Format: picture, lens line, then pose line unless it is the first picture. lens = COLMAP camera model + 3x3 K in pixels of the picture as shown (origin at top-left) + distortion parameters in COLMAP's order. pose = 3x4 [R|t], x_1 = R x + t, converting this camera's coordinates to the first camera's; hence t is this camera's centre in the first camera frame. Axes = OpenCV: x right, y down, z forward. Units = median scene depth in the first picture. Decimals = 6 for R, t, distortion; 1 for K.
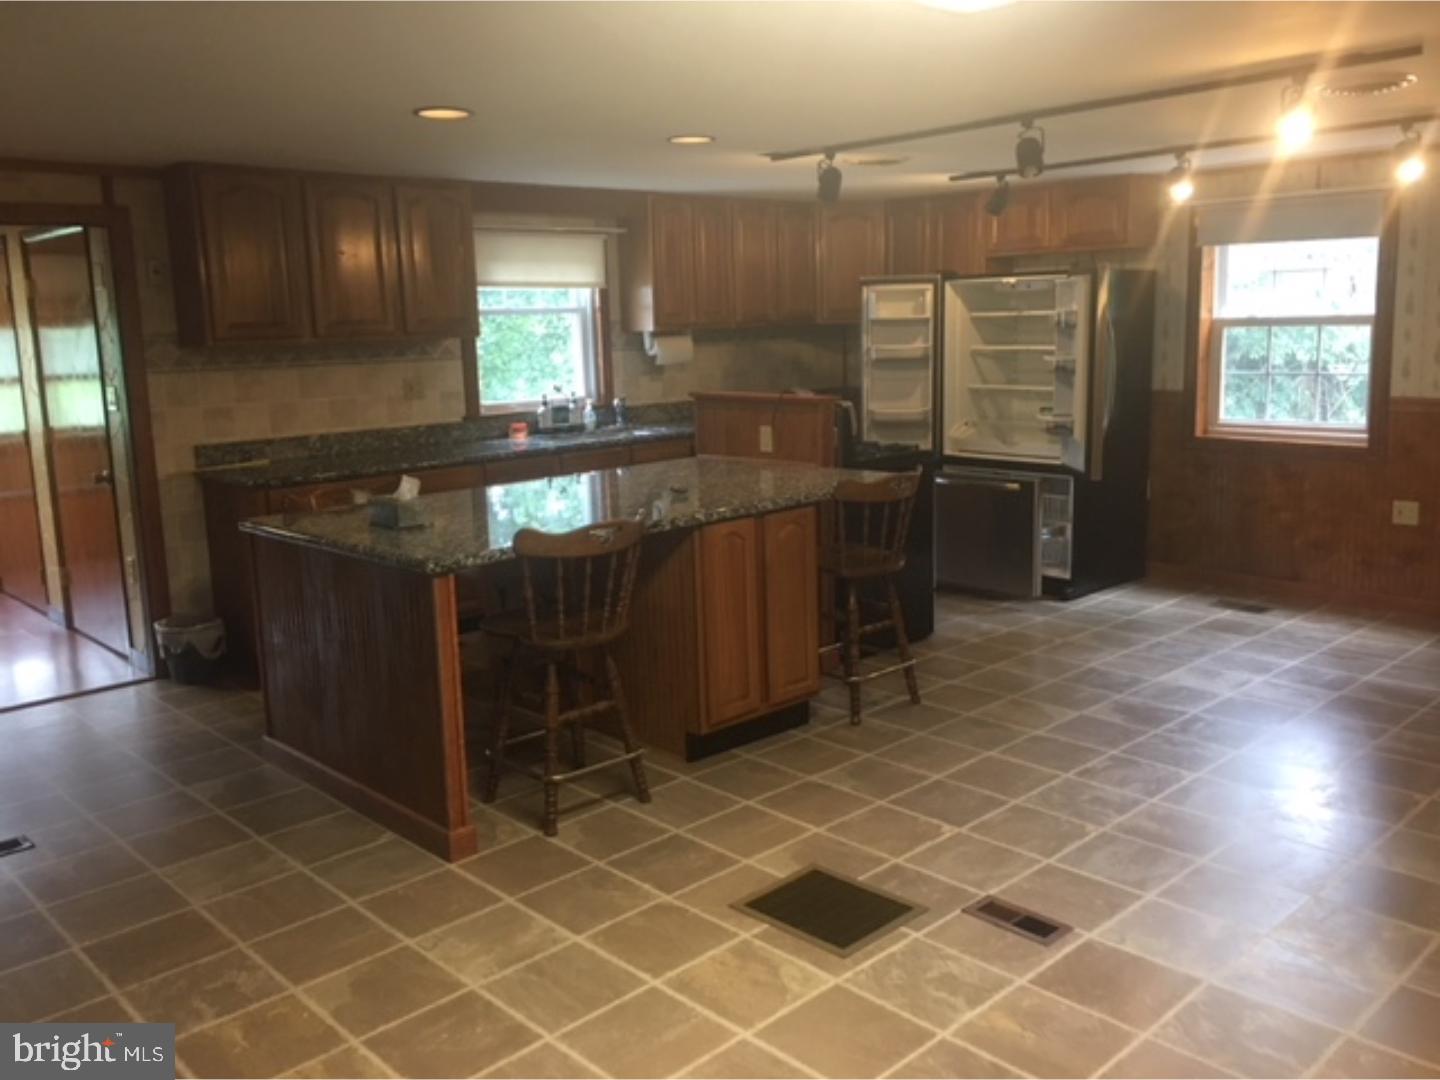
lens RADIAL K [[1228.3, 0, 718.5], [0, 1228.3, 548.5], [0, 0, 1]] dist [0.071328, -0.007957]
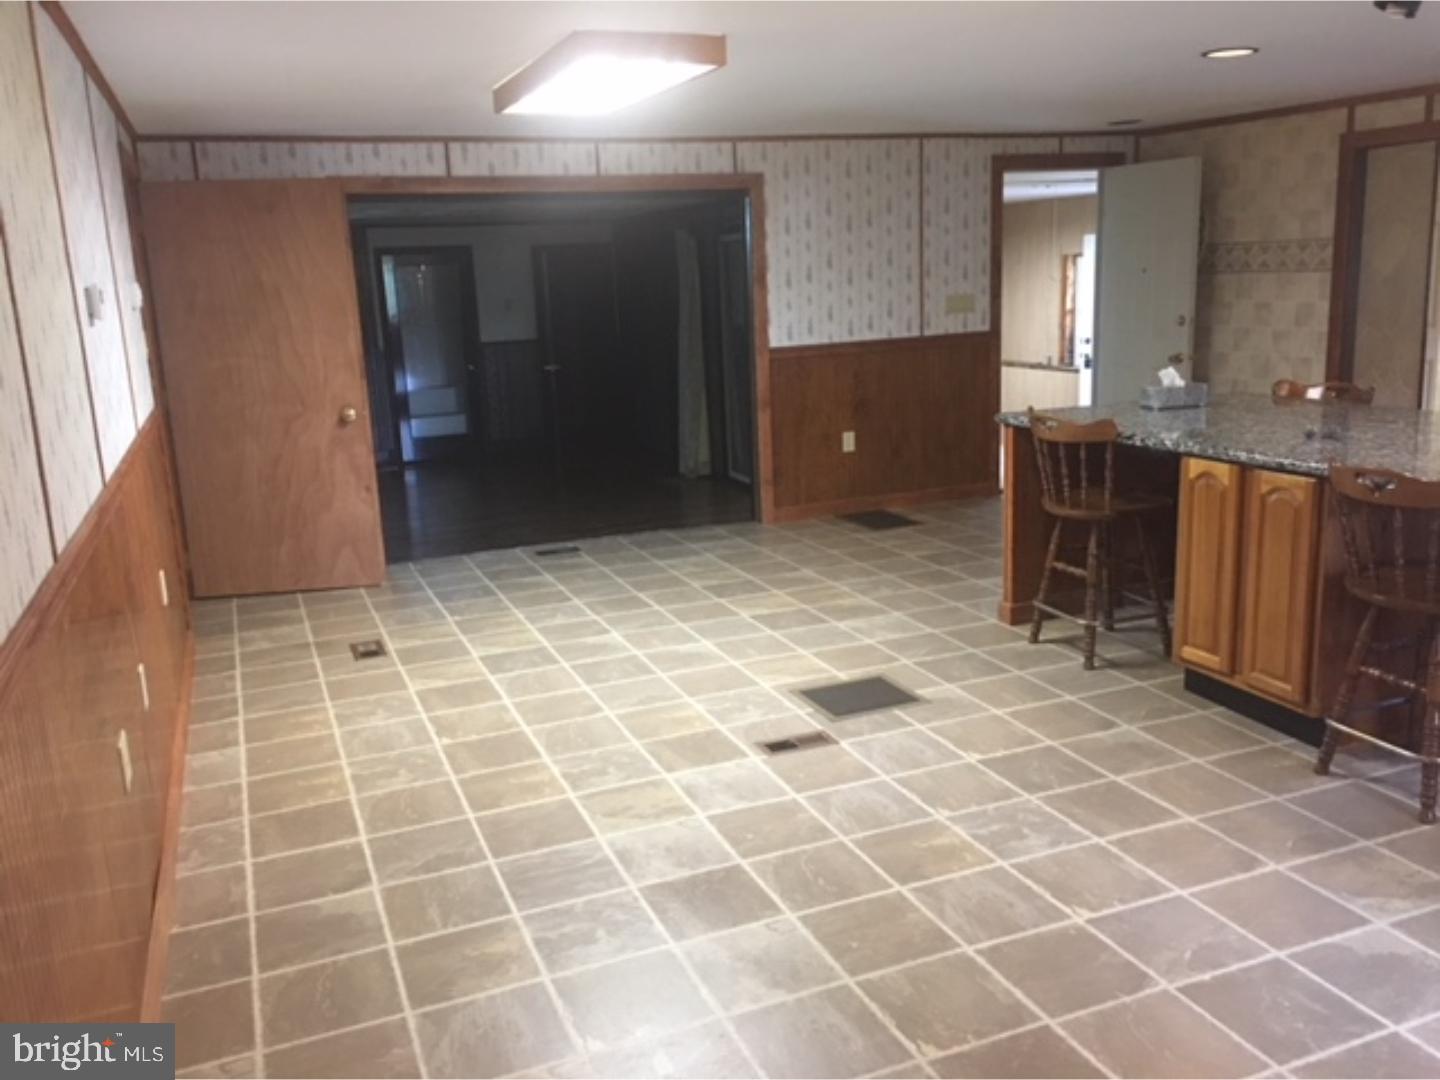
lens RADIAL K [[1228.3, 0, 717.6], [0, 1228.3, 533.2], [0, 0, 1]] dist [0.071328, -0.007957]
pose [[-0.368707, 0.241282, -0.897685, 1.154965], [-0.122610, 0.944663, 0.304268, -0.242562], [0.921424, 0.222251, -0.318720, 1.083886]]
